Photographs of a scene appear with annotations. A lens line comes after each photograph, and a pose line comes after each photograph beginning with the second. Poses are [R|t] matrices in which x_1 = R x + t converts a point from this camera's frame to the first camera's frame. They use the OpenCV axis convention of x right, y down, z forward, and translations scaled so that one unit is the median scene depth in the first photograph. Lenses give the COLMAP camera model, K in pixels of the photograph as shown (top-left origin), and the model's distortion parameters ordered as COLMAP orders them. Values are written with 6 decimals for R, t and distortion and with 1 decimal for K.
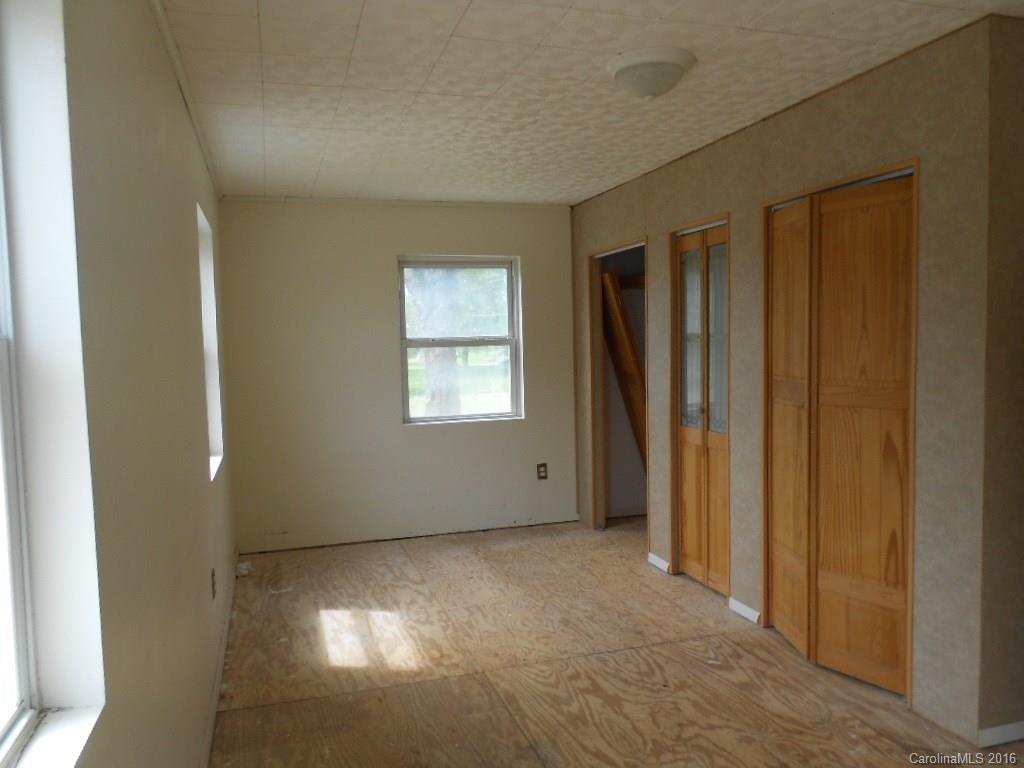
lens RADIAL K [[788.6, 0, 511.5], [0, 788.6, 389.9], [0, 0, 1]] dist [-0.001732, -0.007708]
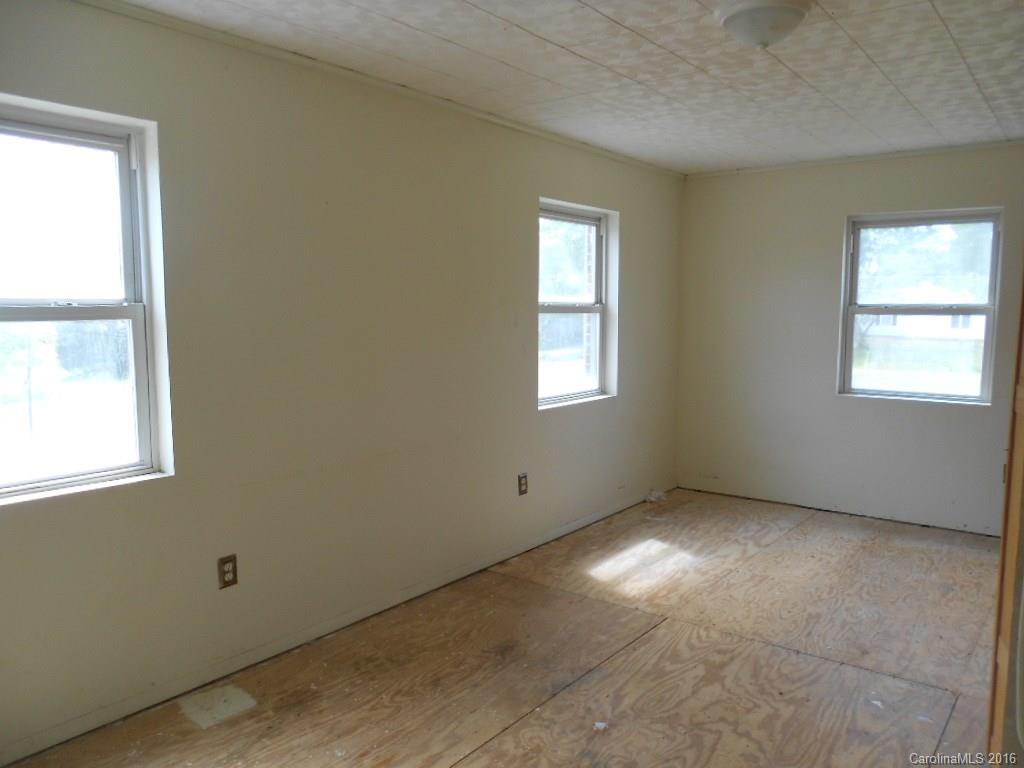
lens RADIAL K [[788.6, 0, 511.2], [0, 788.6, 383.0], [0, 0, 1]] dist [-0.001732, -0.007708]
pose [[0.575010, 0.107177, -0.811096, 0.567173], [-0.069142, 0.994202, 0.082355, -0.028885], [0.815219, 0.008726, 0.579087, 0.167179]]
